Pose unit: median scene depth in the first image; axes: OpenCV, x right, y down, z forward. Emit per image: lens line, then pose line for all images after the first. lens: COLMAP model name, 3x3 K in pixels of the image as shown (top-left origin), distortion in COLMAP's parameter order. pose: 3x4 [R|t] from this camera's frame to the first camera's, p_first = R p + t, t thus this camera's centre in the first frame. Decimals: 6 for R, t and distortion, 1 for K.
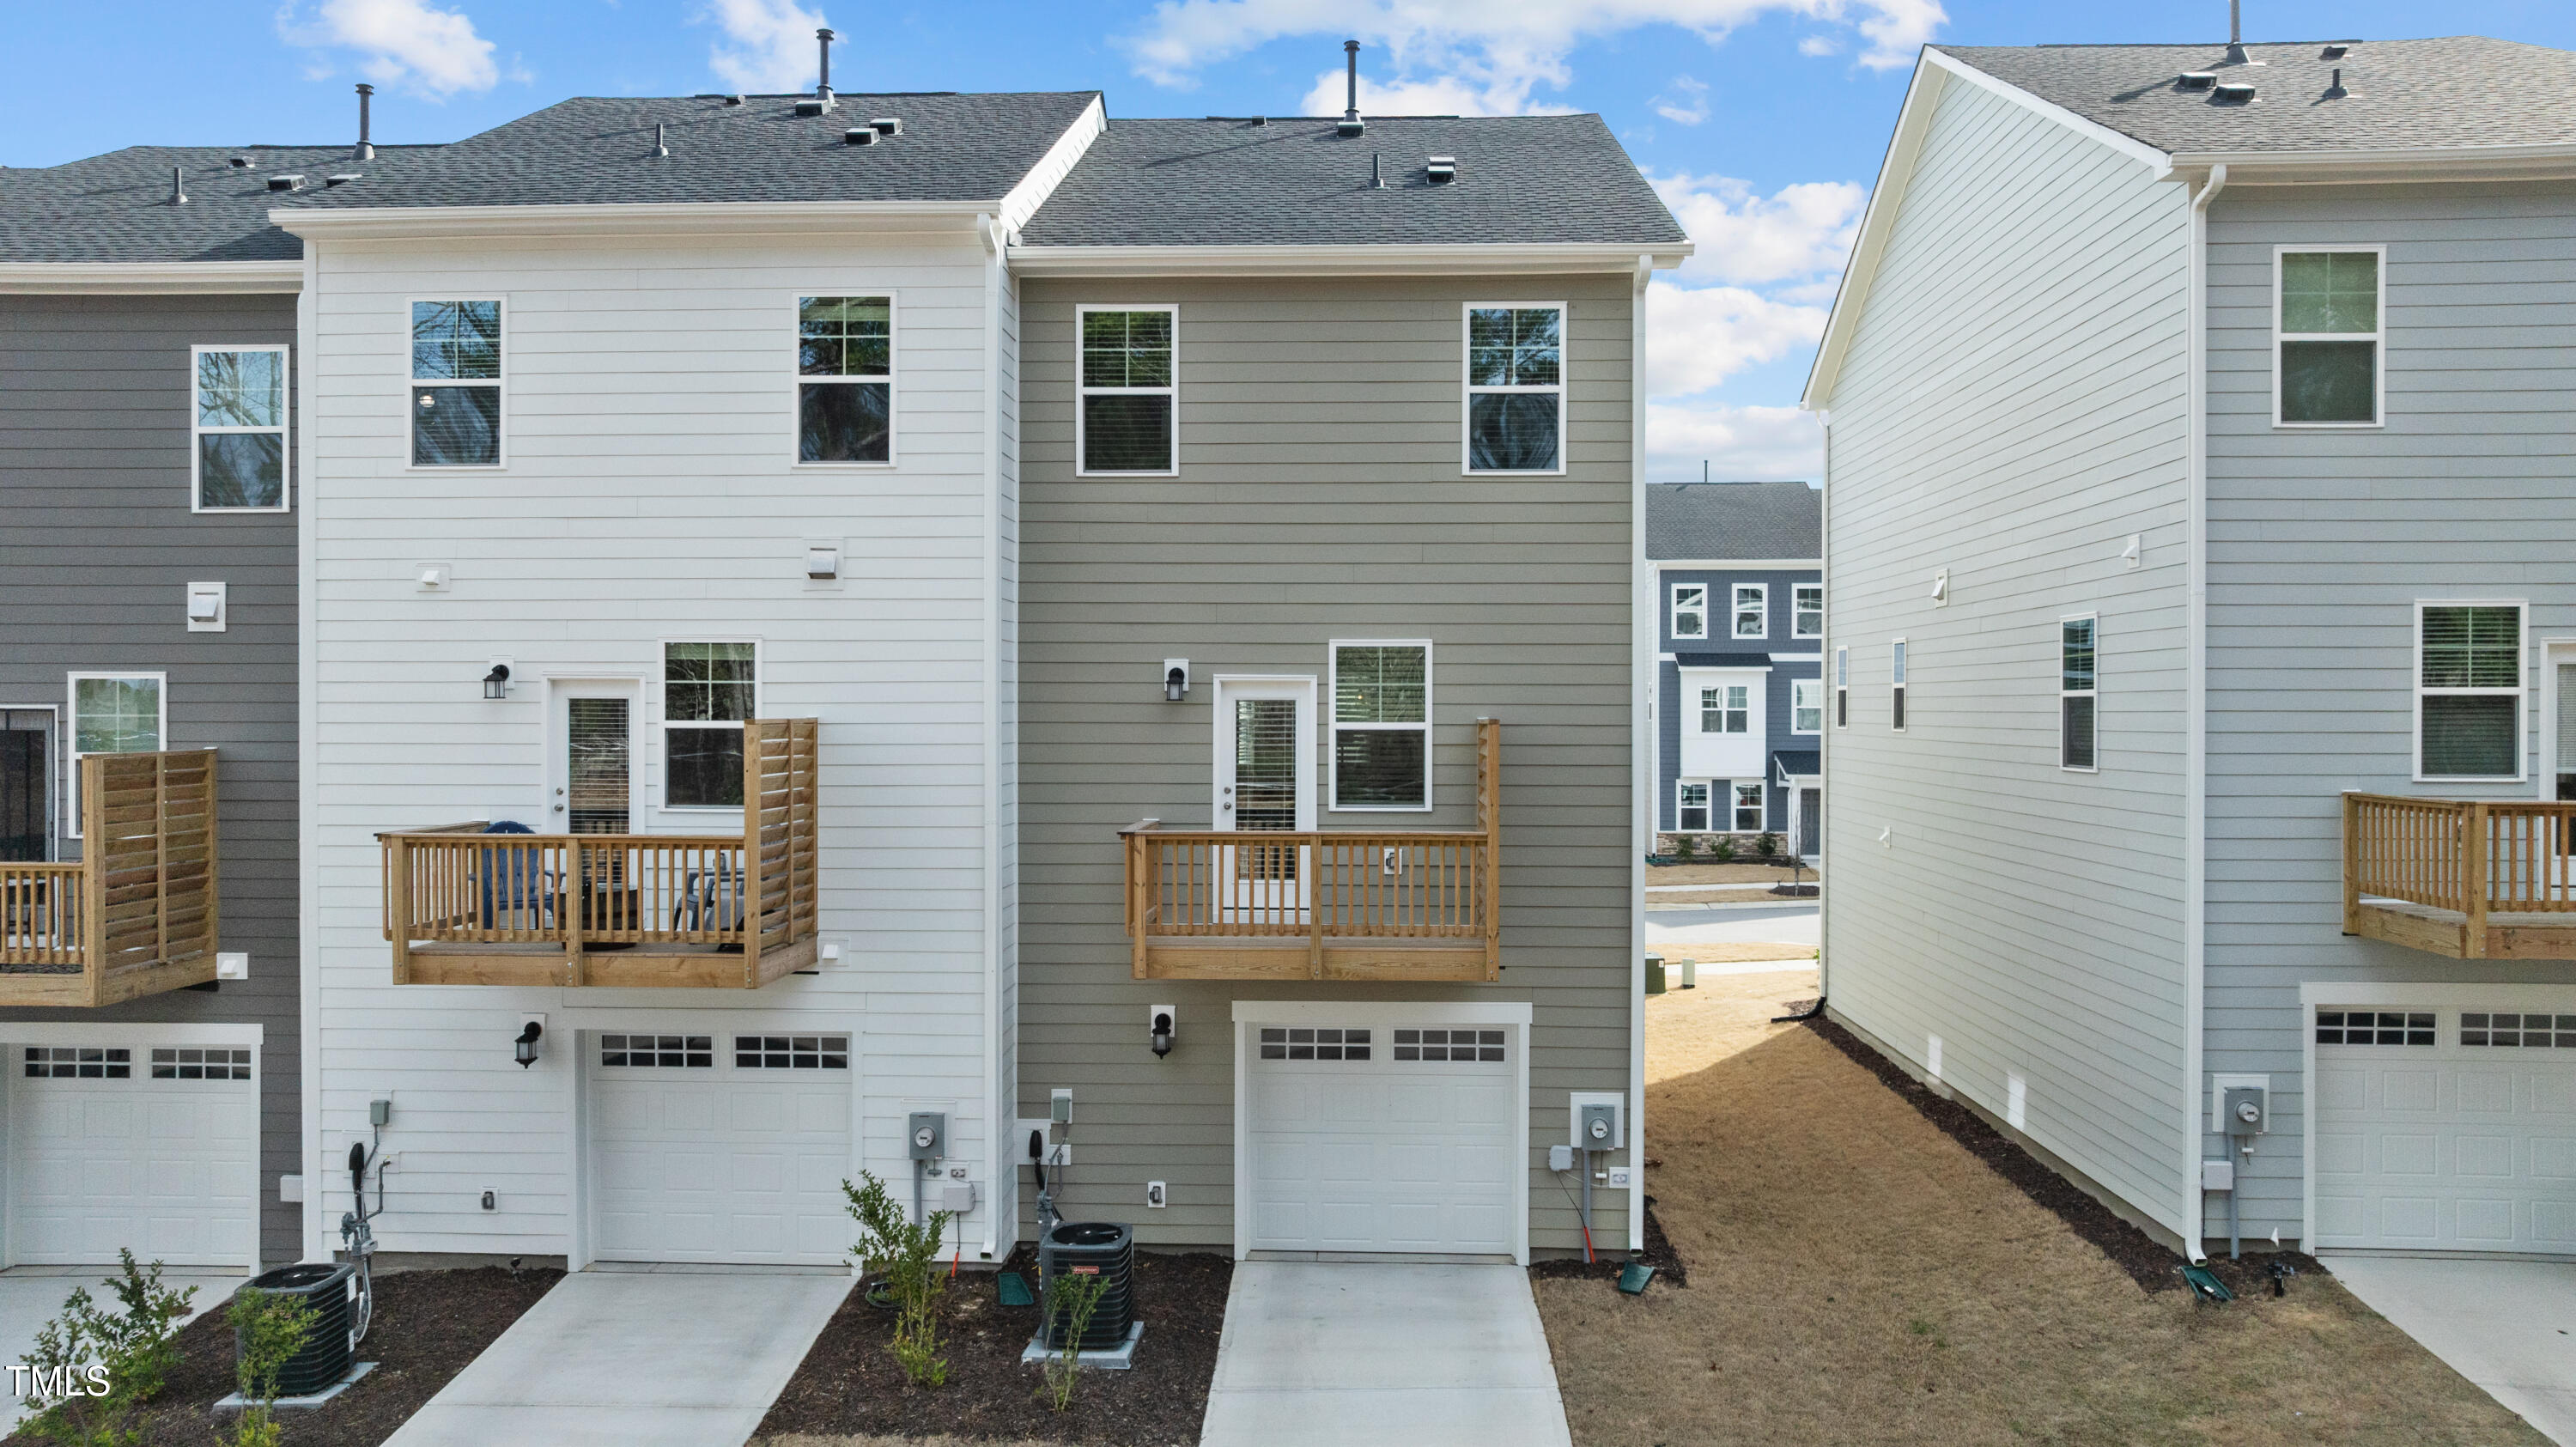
lens RADIAL K [[1820.6, 0, 1316.4], [0, 1820.6, 695.0], [0, 0, 1]] dist [-0.027937, -0.002037]
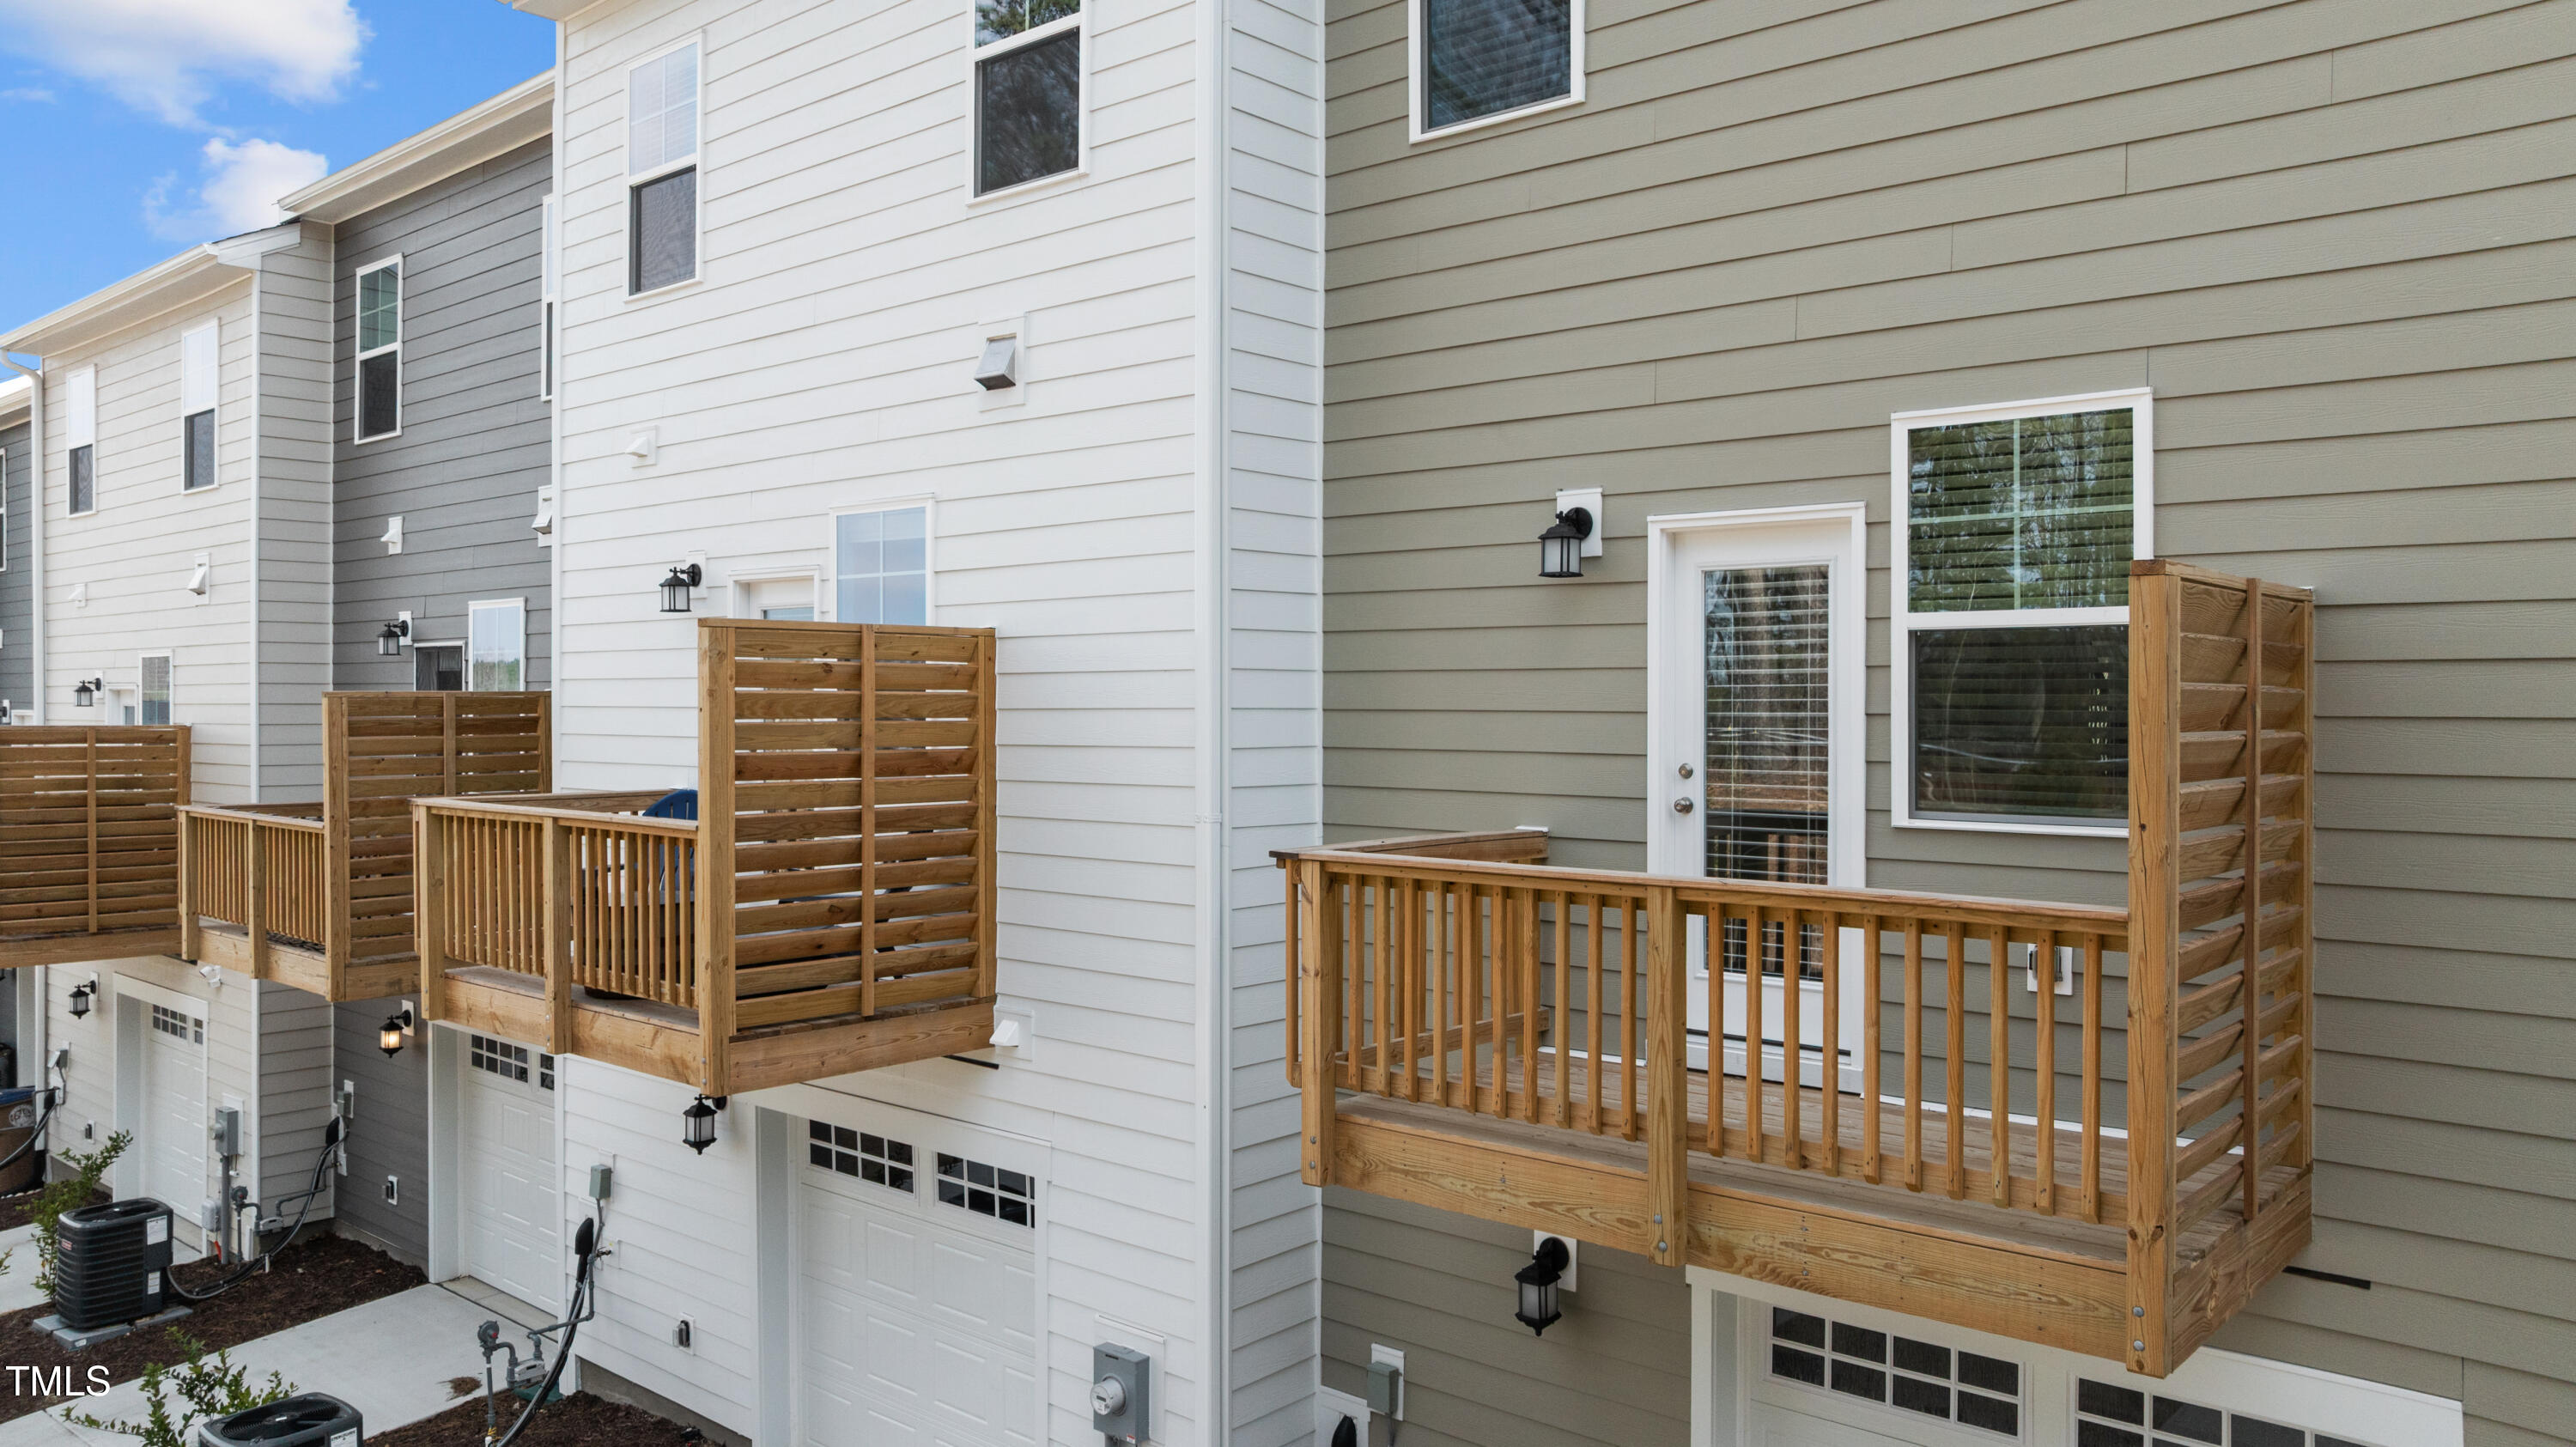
lens RADIAL K [[1820.6, 0, 1316.4], [0, 1820.6, 695.0], [0, 0, 1]] dist [-0.027937, -0.002037]
pose [[0.777679, -0.002350, -0.628657, 0.169650], [0.004278, 0.999990, 0.001554, 0.033129], [0.628647, -0.003897, 0.777681, 0.606420]]
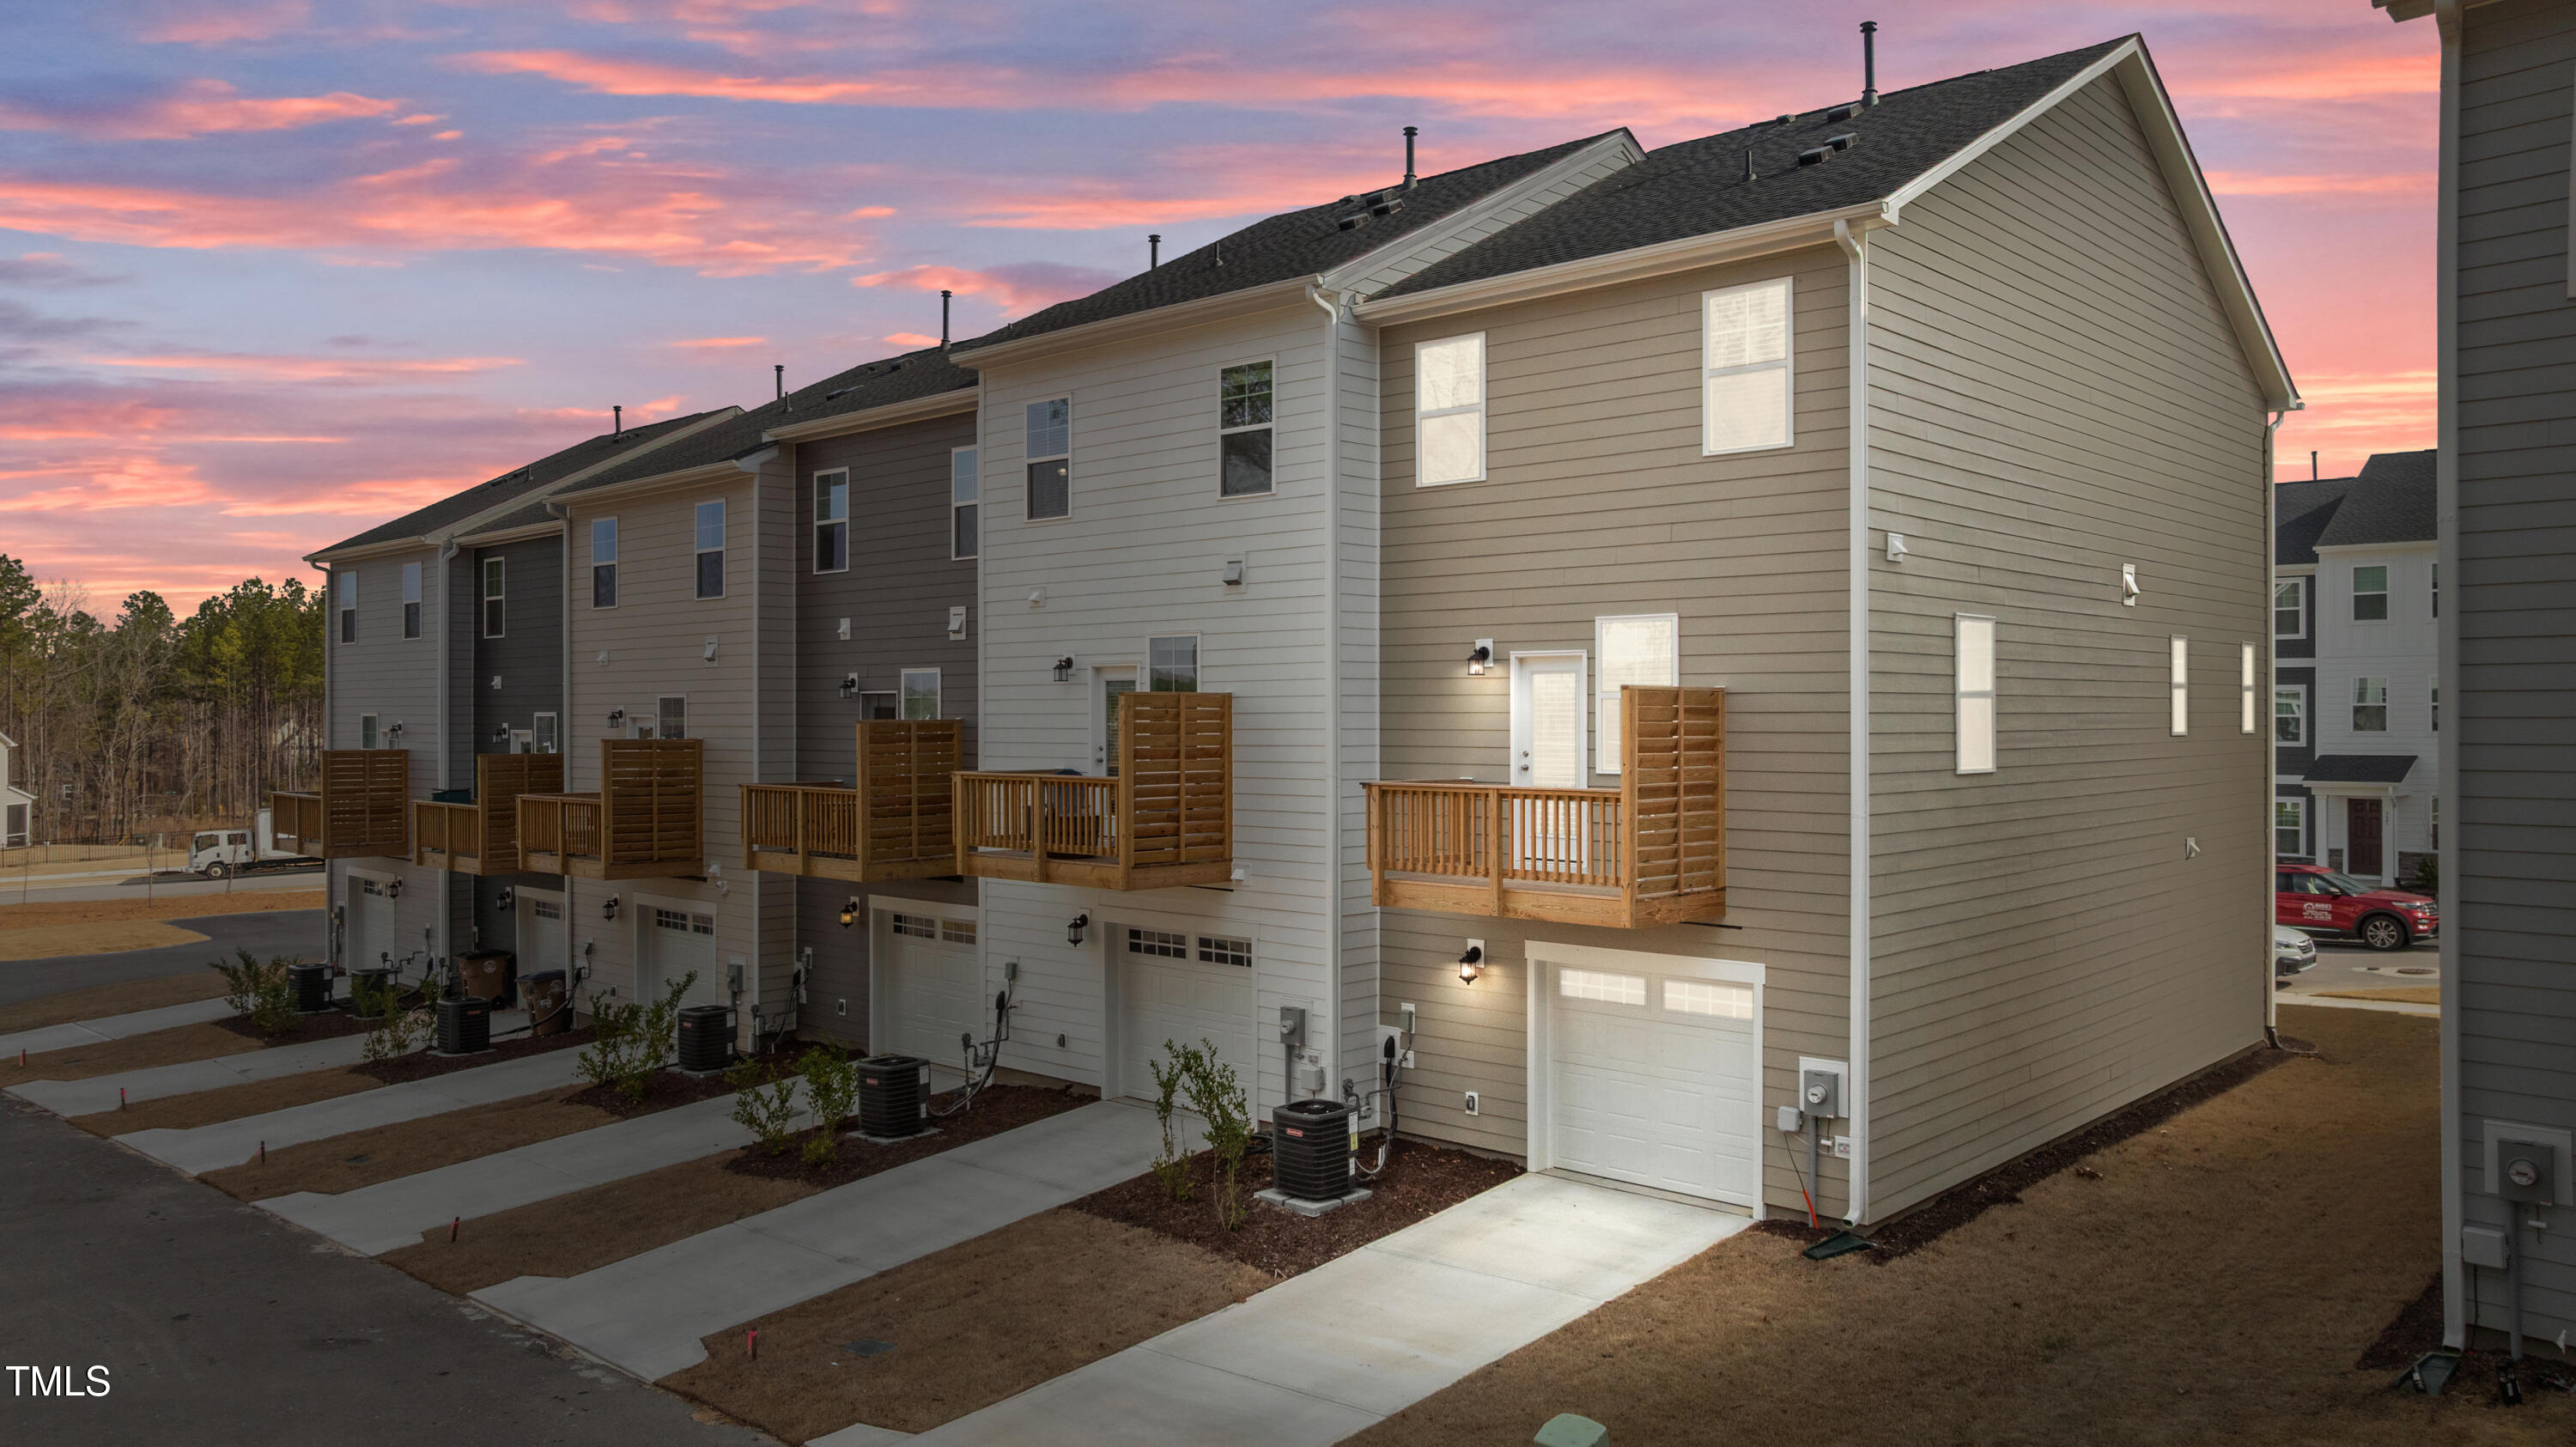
lens RADIAL K [[1820.6, 0, 1316.4], [0, 1820.6, 695.0], [0, 0, 1]] dist [-0.027937, -0.002037]
pose [[0.757167, -0.010168, -0.653142, 0.608841], [0.006625, 0.999947, -0.007886, 0.024607], [0.653188, 0.001643, 0.757194, 0.060807]]
